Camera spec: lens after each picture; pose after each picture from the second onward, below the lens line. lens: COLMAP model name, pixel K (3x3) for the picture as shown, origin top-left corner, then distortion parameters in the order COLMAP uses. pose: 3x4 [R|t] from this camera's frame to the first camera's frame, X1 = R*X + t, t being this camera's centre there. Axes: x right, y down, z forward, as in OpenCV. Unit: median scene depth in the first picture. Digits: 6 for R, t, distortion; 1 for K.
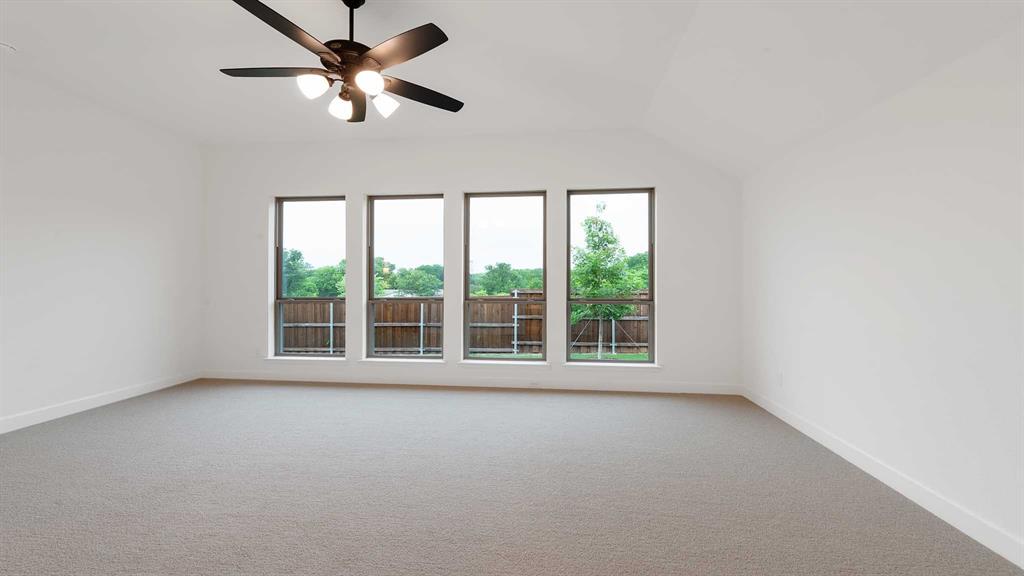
lens RADIAL K [[404.8, 0, 516.9], [0, 404.8, 289.1], [0, 0, 1]] dist [0.001729, 0.000062]
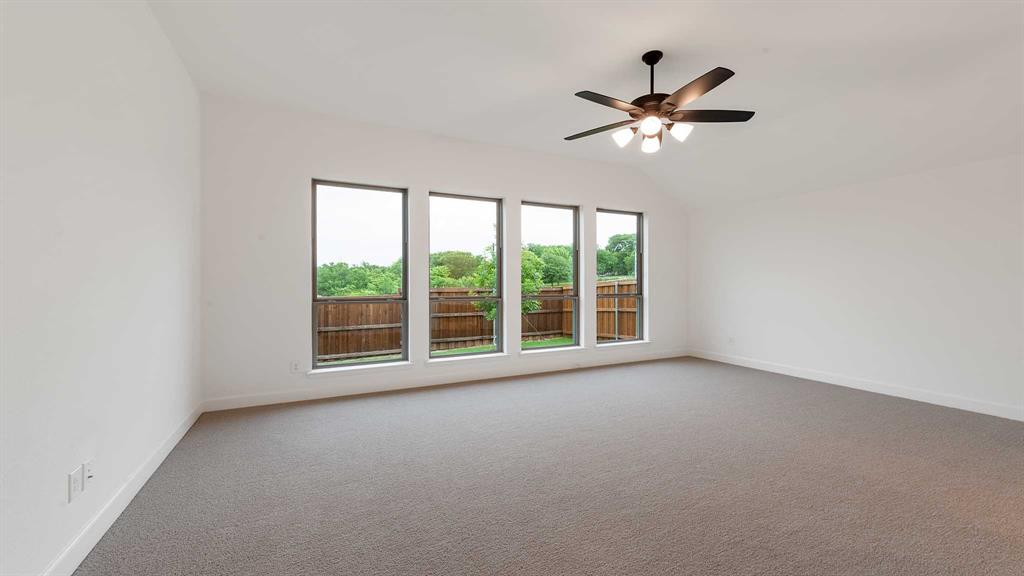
lens RADIAL K [[404.8, 0, 516.9], [0, 404.8, 289.1], [0, 0, 1]] dist [0.001729, 0.000062]
pose [[0.831710, -0.009839, 0.555124, -0.318608], [0.008661, 0.999951, 0.004747, 0.000370], [-0.555143, 0.000860, 0.831754, 0.034650]]
